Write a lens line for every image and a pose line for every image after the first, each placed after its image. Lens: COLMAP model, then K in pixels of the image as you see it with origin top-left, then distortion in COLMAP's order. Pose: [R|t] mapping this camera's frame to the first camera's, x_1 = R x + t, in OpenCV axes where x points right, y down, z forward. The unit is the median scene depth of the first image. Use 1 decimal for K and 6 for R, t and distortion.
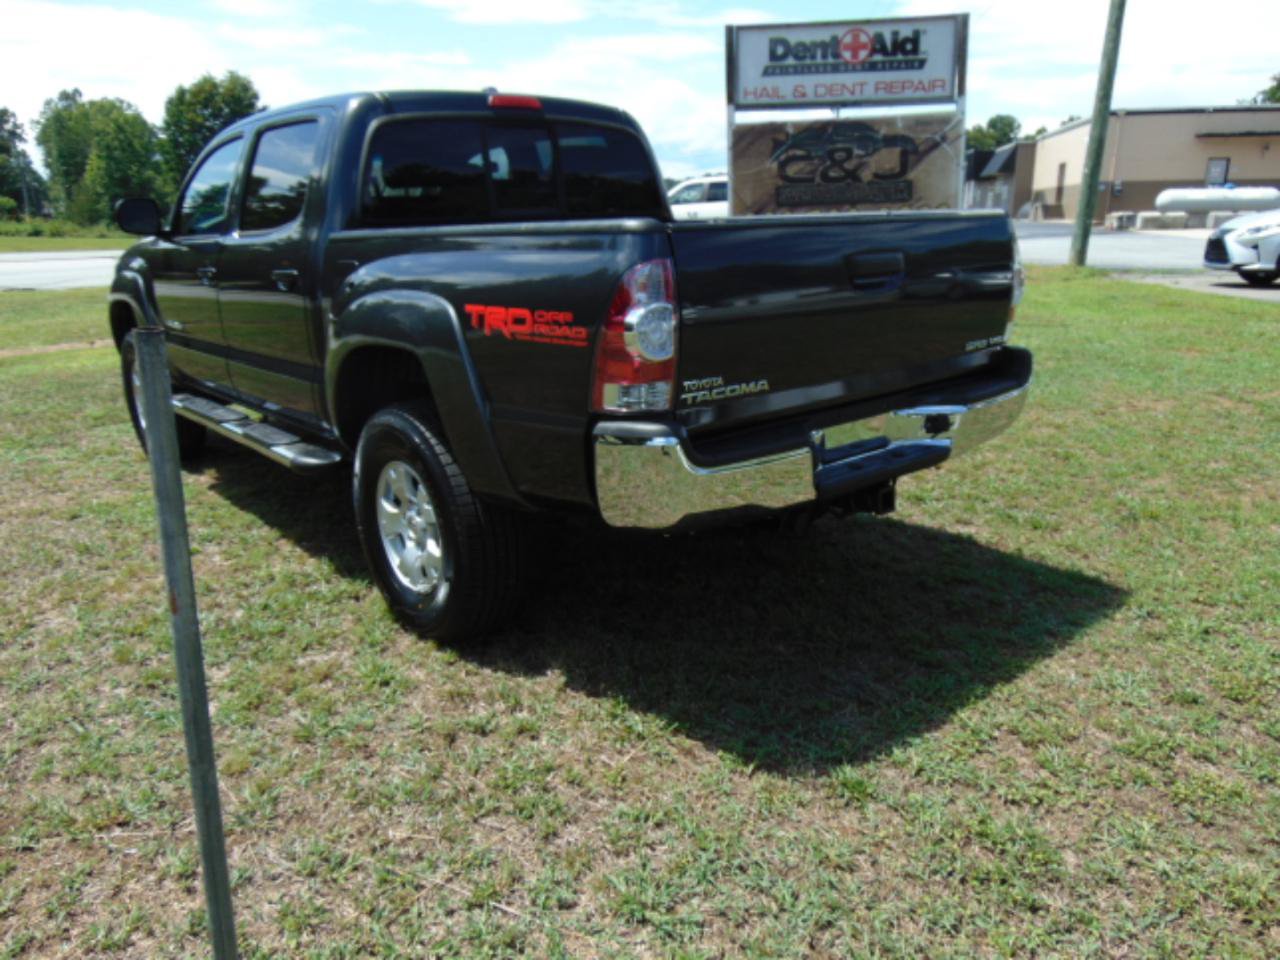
lens RADIAL K [[944.5, 0, 650.8], [0, 944.5, 451.8], [0, 0, 1]] dist [-0.023163, 0.047479]
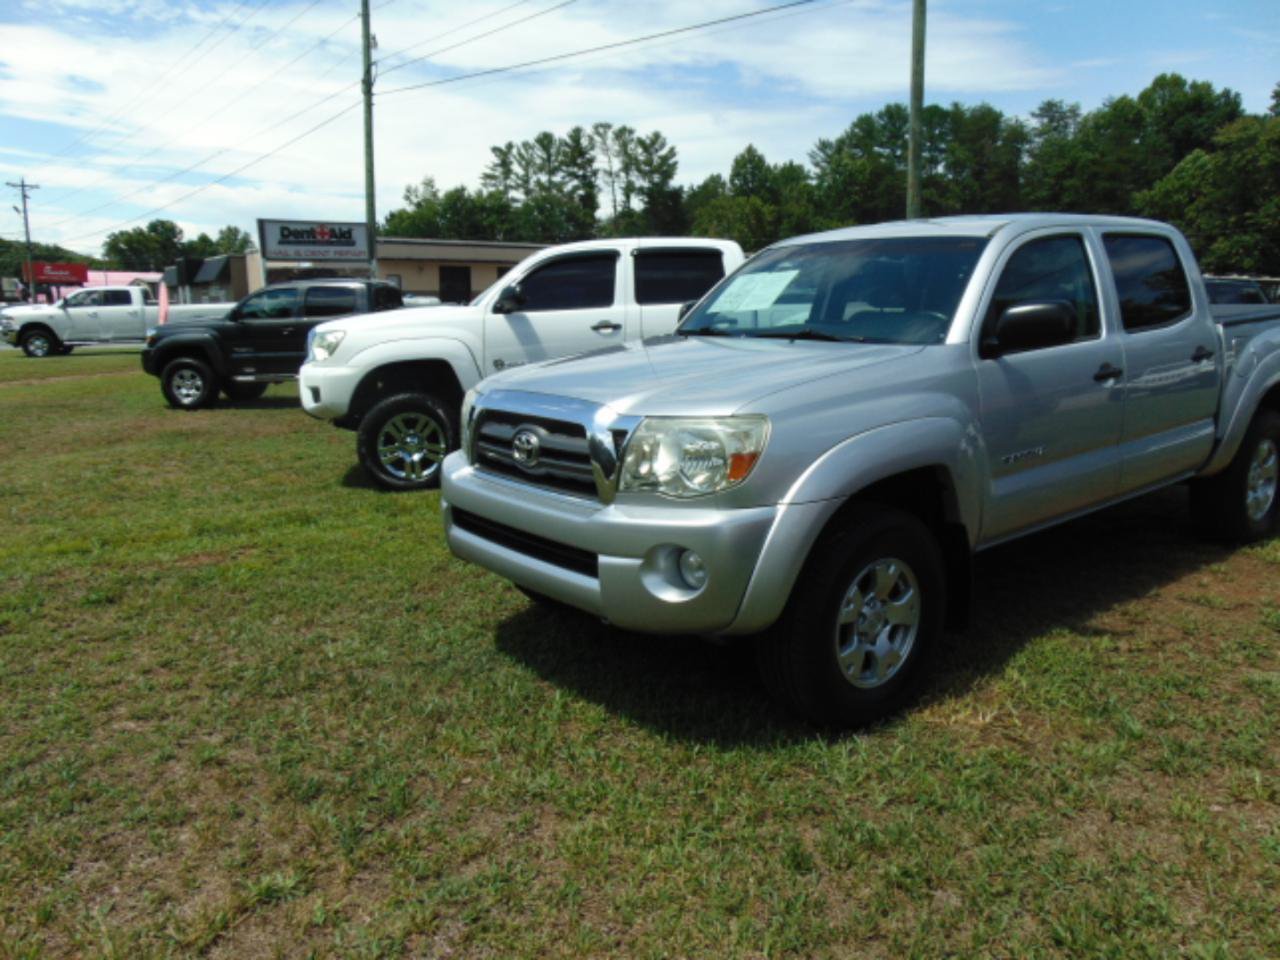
lens RADIAL K [[944.5, 0, 632.9], [0, 944.5, 476.5], [0, 0, 1]] dist [-0.023163, 0.047479]
pose [[0.694397, -0.122136, 0.709152, -0.832219], [0.177815, 0.984053, -0.004633, 0.222970], [-0.697277, 0.129315, 0.705041, -0.855075]]
